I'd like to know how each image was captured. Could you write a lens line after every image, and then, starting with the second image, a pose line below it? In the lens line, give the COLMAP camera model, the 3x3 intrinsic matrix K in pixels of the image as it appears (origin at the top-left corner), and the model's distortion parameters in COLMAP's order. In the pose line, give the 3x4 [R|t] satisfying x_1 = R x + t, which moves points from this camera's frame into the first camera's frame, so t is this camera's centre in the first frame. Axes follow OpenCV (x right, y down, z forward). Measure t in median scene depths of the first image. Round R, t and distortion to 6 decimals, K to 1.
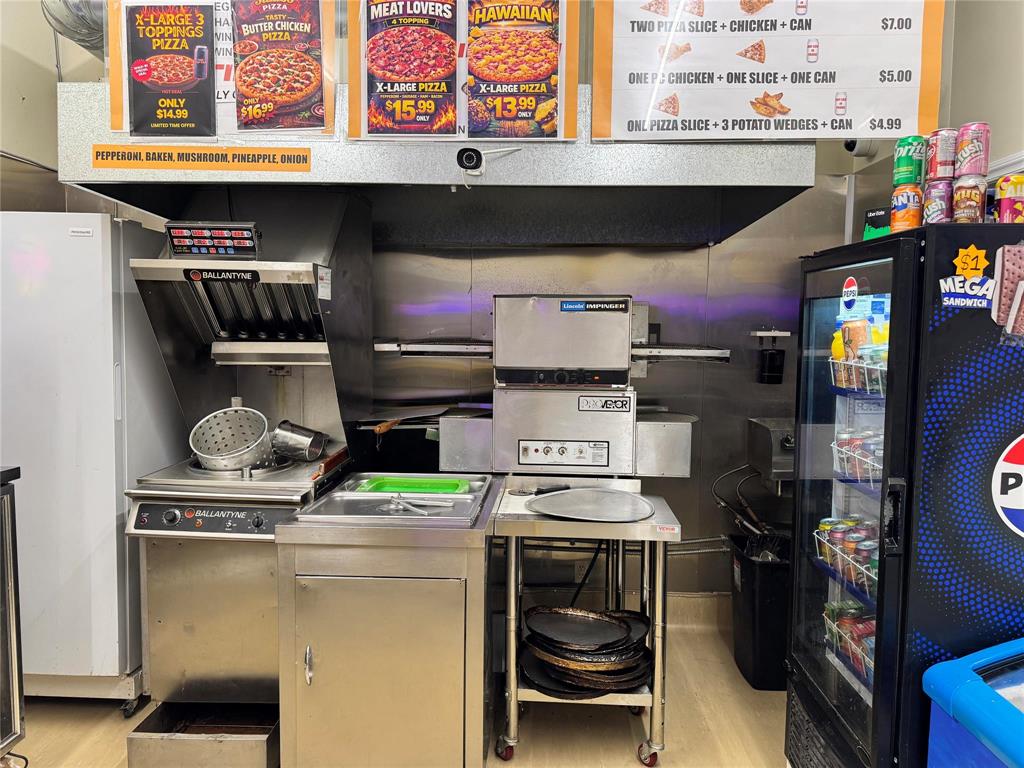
lens RADIAL K [[724.4, 0, 506.0], [0, 724.4, 385.8], [0, 0, 1]] dist [0.056534, -0.066448]
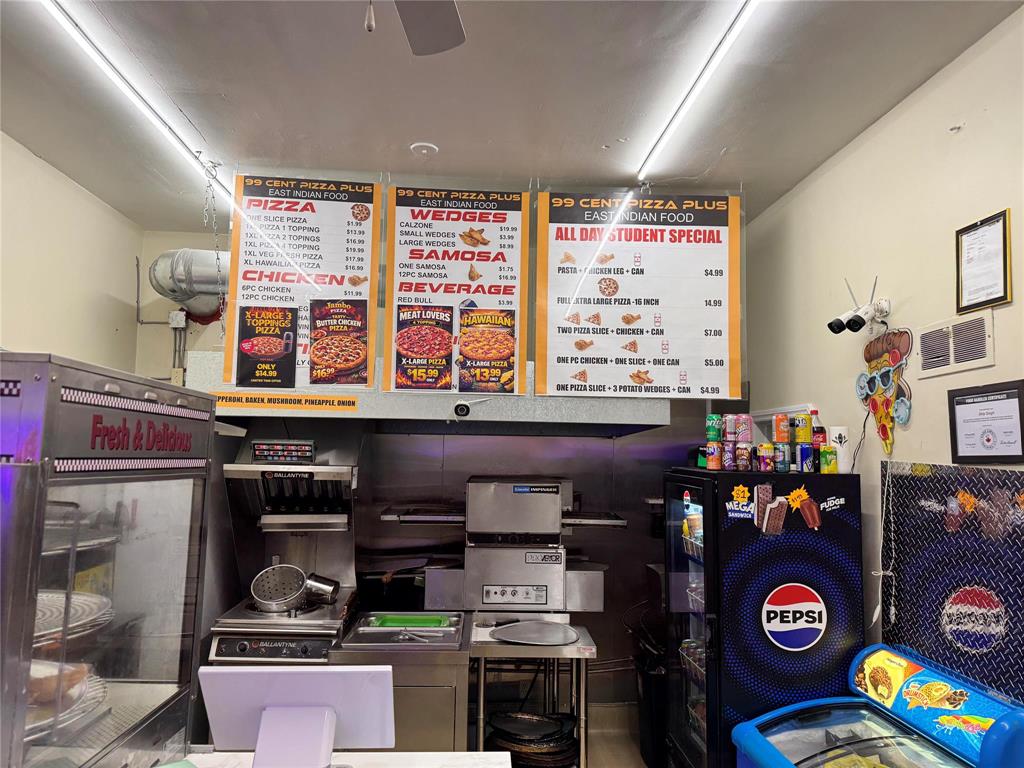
lens RADIAL K [[724.4, 0, 508.9], [0, 724.4, 384.0], [0, 0, 1]] dist [0.056534, -0.066448]
pose [[0.994727, 0.016587, 0.101209, -0.099980], [0.000649, 0.985798, -0.167937, -0.089295], [-0.102558, 0.167117, 0.980589, -0.549306]]
